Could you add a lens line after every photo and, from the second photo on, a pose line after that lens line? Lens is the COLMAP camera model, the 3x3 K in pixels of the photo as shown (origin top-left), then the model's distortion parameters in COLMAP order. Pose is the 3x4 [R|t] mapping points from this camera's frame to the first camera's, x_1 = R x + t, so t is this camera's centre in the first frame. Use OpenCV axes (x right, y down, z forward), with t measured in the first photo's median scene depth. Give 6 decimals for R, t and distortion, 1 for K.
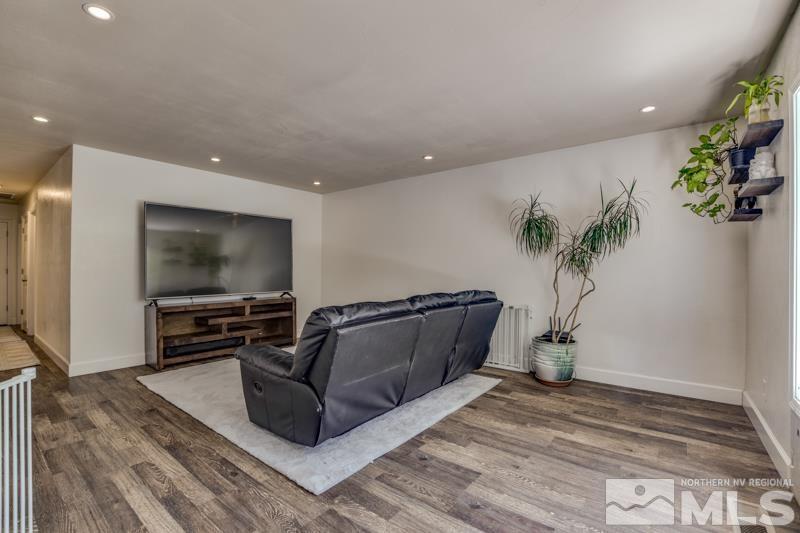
lens RADIAL K [[365.9, 0, 400.0], [0, 365.9, 266.5], [0, 0, 1]] dist [-0.032261, 0.000207]
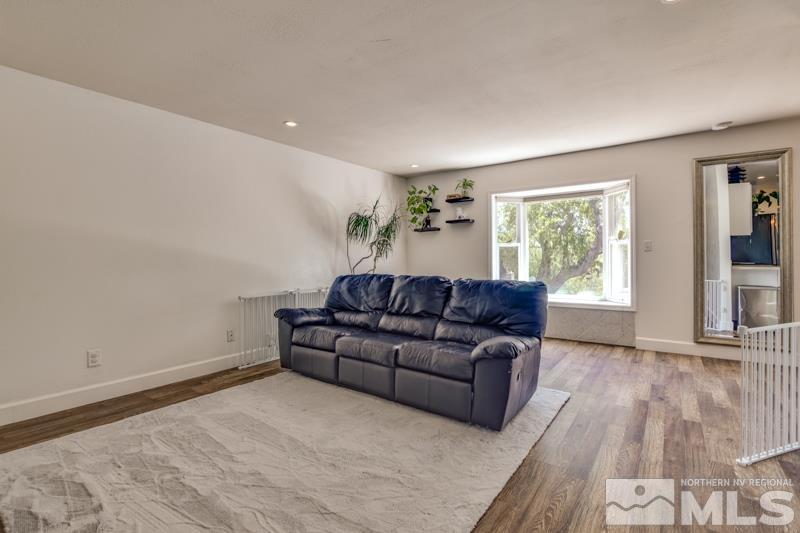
lens RADIAL K [[365.9, 0, 400.0], [0, 365.9, 266.5], [0, 0, 1]] dist [-0.032261, 0.000207]
pose [[-0.039196, -0.033584, 0.998667, -1.812680], [0.002509, 0.999429, 0.033708, 0.003179], [-0.999228, 0.003827, -0.039089, 1.835427]]
